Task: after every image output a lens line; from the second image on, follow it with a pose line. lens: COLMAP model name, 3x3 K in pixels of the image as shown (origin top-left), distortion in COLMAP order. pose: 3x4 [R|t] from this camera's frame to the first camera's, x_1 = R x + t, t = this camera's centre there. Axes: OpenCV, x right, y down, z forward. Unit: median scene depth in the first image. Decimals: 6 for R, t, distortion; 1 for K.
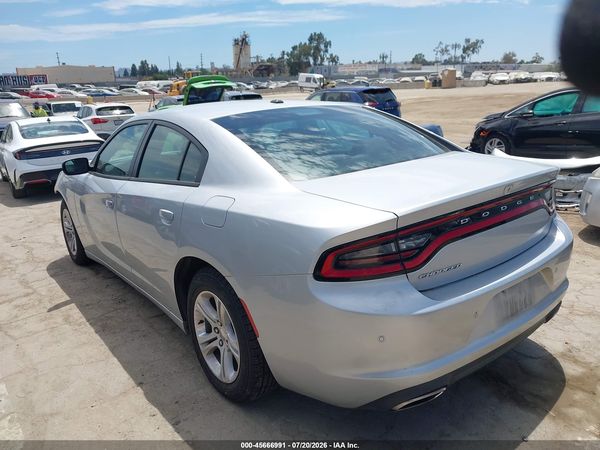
lens RADIAL K [[493.5, 0, 300.0], [0, 493.5, 225.0], [0, 0, 1]] dist [-0.008517, -0.009572]
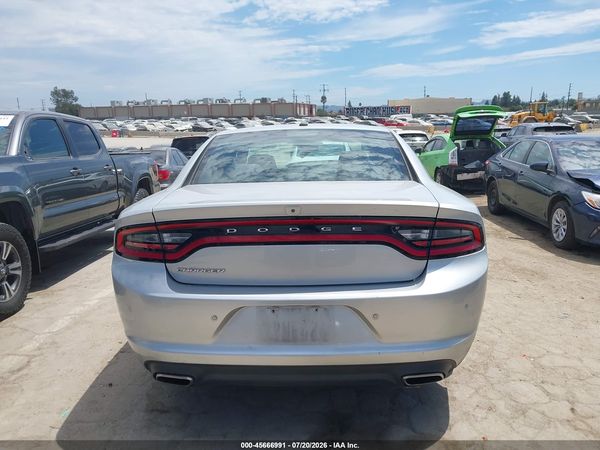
lens RADIAL K [[483.1, 0, 300.0], [0, 483.1, 225.0], [0, 0, 1]] dist [0.001465, 0.000430]
pose [[0.752616, 0.153941, -0.640212, 0.069208], [-0.189353, 0.981817, 0.013482, -0.003905], [0.630646, 0.111079, 0.768080, 0.017926]]
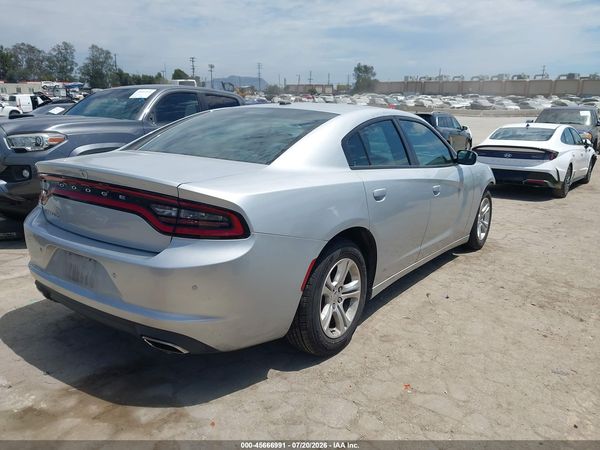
lens RADIAL K [[483.1, 0, 300.0], [0, 483.1, 225.0], [0, 0, 1]] dist [0.001465, 0.000430]
pose [[0.262692, 0.275972, -0.924572, 0.109306], [-0.289588, 0.936599, 0.197283, -0.022148], [0.920397, 0.215920, 0.325956, 0.074003]]
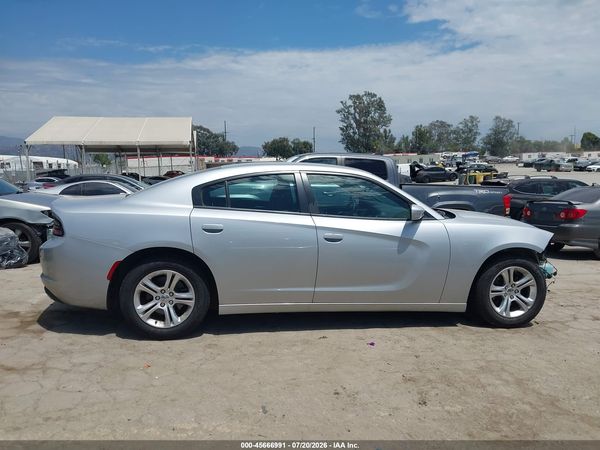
lens RADIAL K [[483.1, 0, 300.0], [0, 483.1, 225.0], [0, 0, 1]] dist [0.001465, 0.000430]
pose [[-0.506339, 0.140197, -0.850862, 0.117360], [-0.213911, 0.935436, 0.281428, -0.054392], [0.835382, 0.324507, -0.443658, 0.192022]]
